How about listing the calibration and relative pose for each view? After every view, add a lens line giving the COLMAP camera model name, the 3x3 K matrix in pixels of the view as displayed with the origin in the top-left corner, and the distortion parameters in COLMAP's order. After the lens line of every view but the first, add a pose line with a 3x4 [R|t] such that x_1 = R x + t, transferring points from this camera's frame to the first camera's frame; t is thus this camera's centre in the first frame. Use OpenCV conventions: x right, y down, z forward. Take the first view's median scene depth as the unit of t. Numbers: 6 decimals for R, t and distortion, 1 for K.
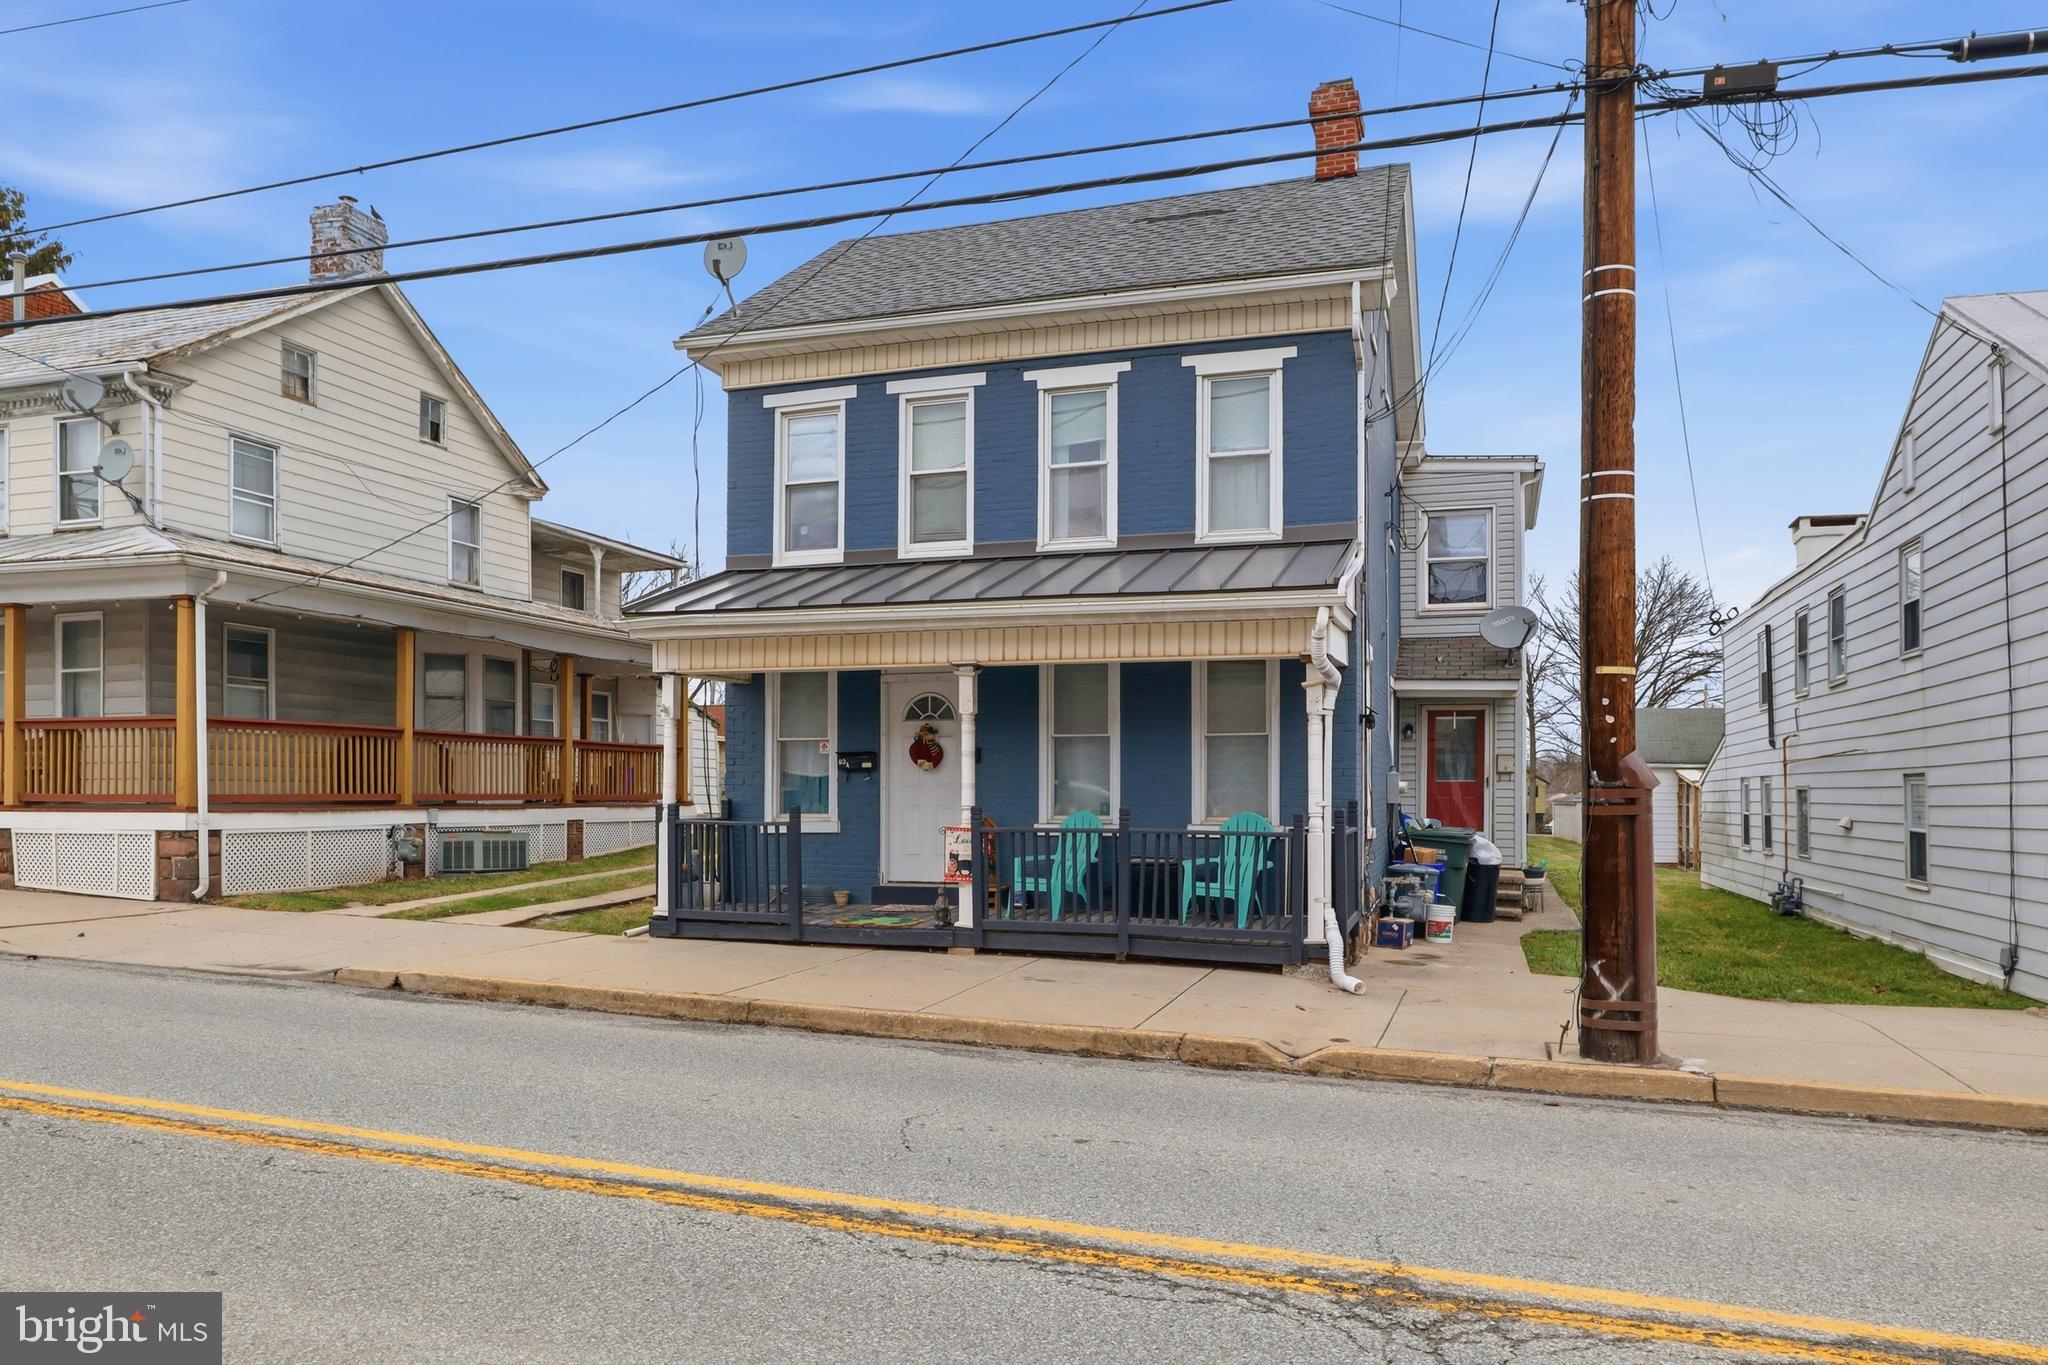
lens RADIAL K [[1410.8, 0, 1023.2], [0, 1410.8, 797.6], [0, 0, 1]] dist [-0.021466, 0.001930]
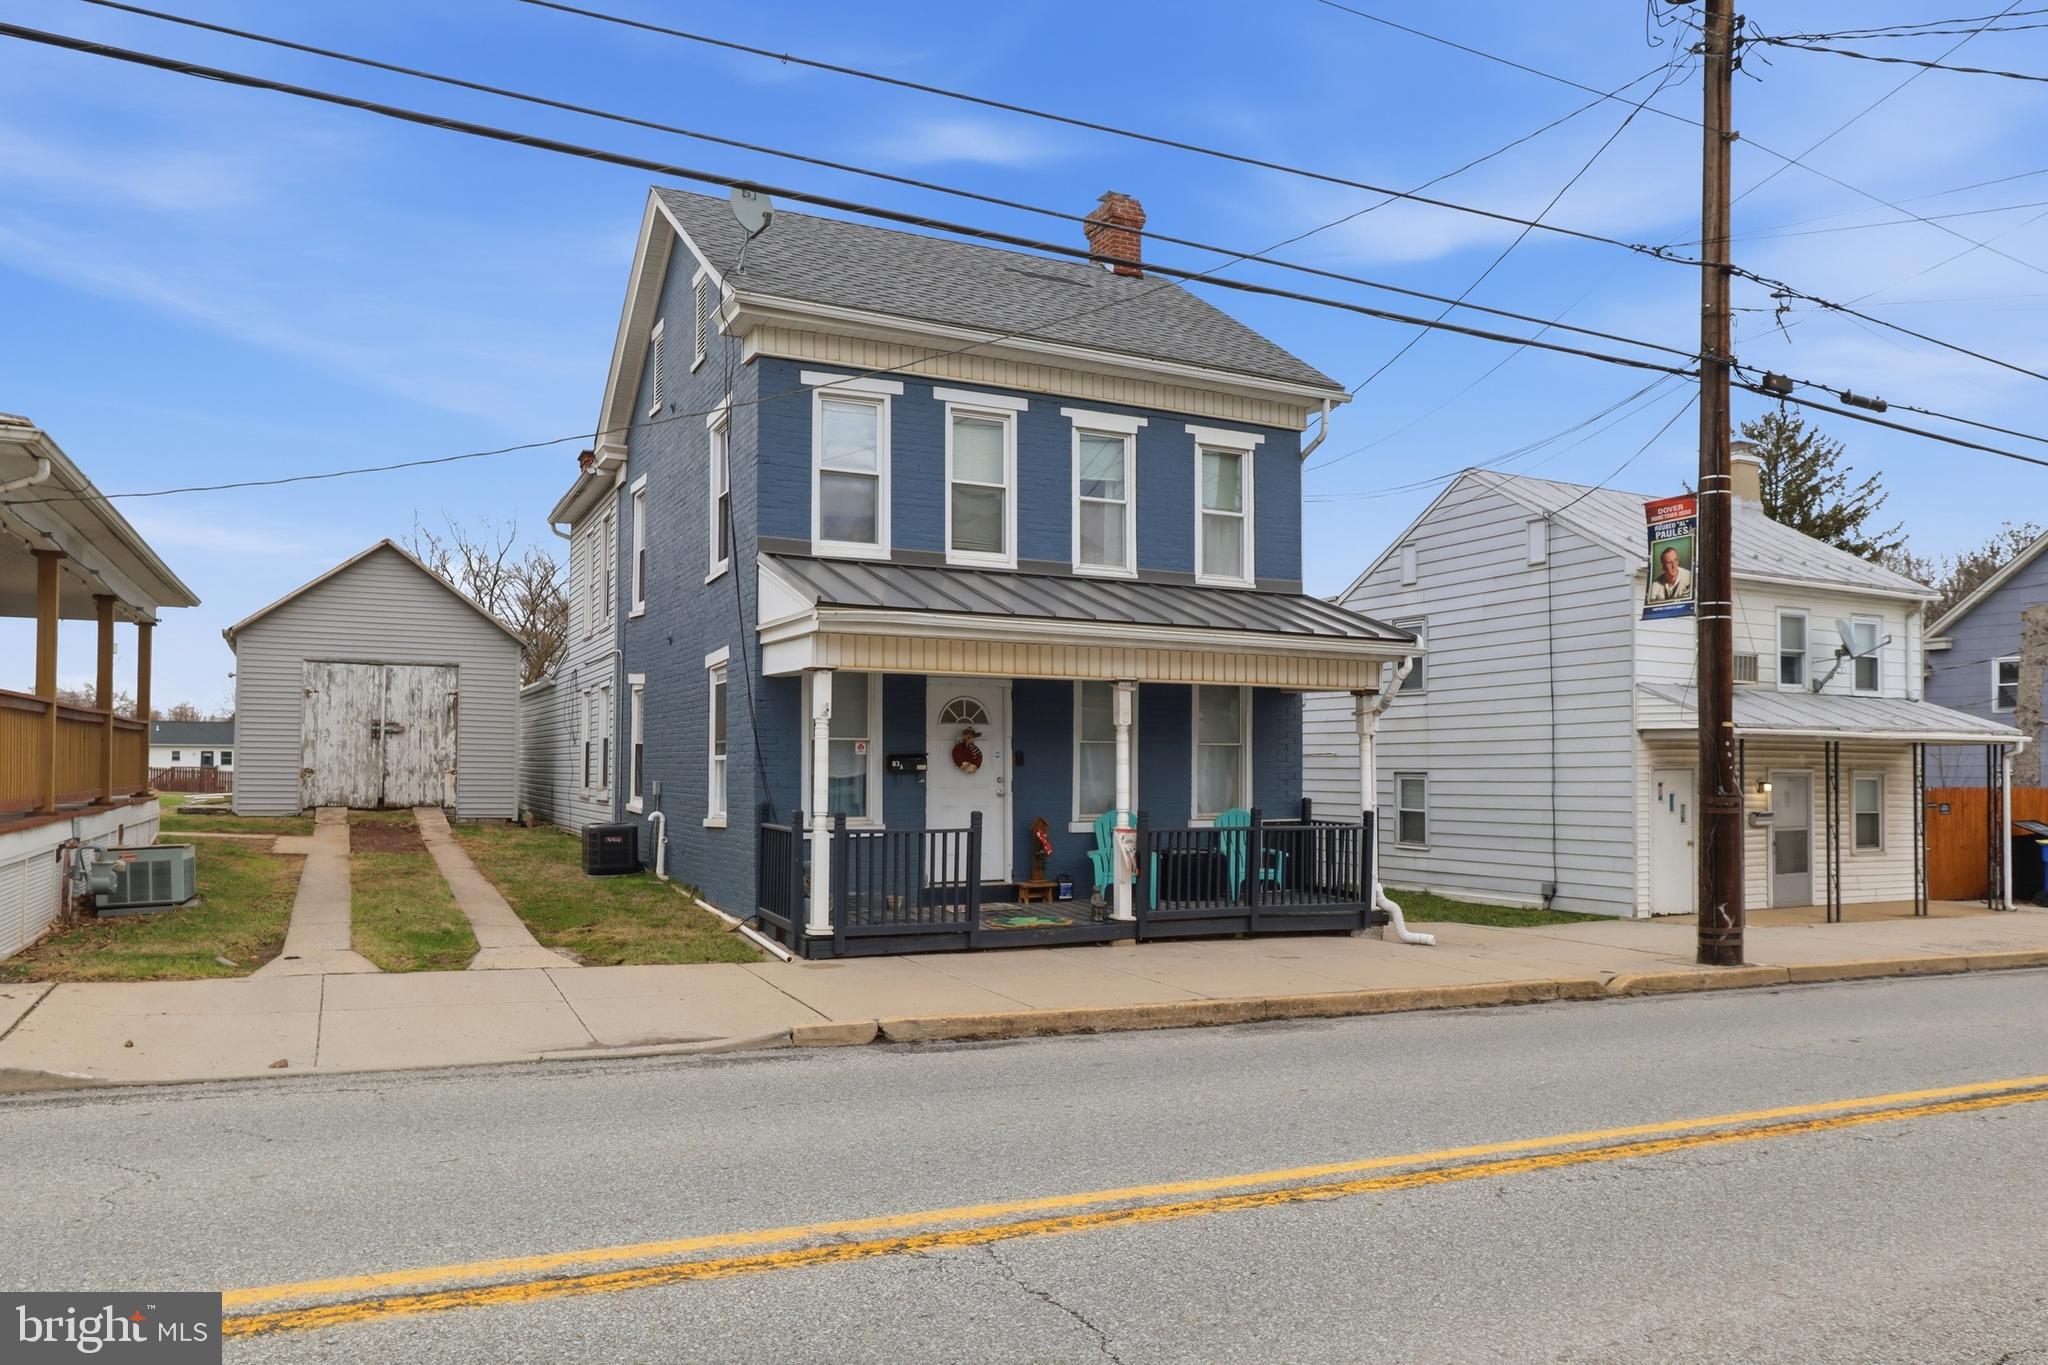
lens RADIAL K [[1365.7, 0, 1023.6], [0, 1365.7, 743.5], [0, 0, 1]] dist [-0.032843, 0.001766]
pose [[0.712436, 0.013234, 0.701612, -0.819820], [-0.000057, 0.999823, -0.018800, -0.024588], [-0.701737, 0.013354, 0.712311, 0.296379]]
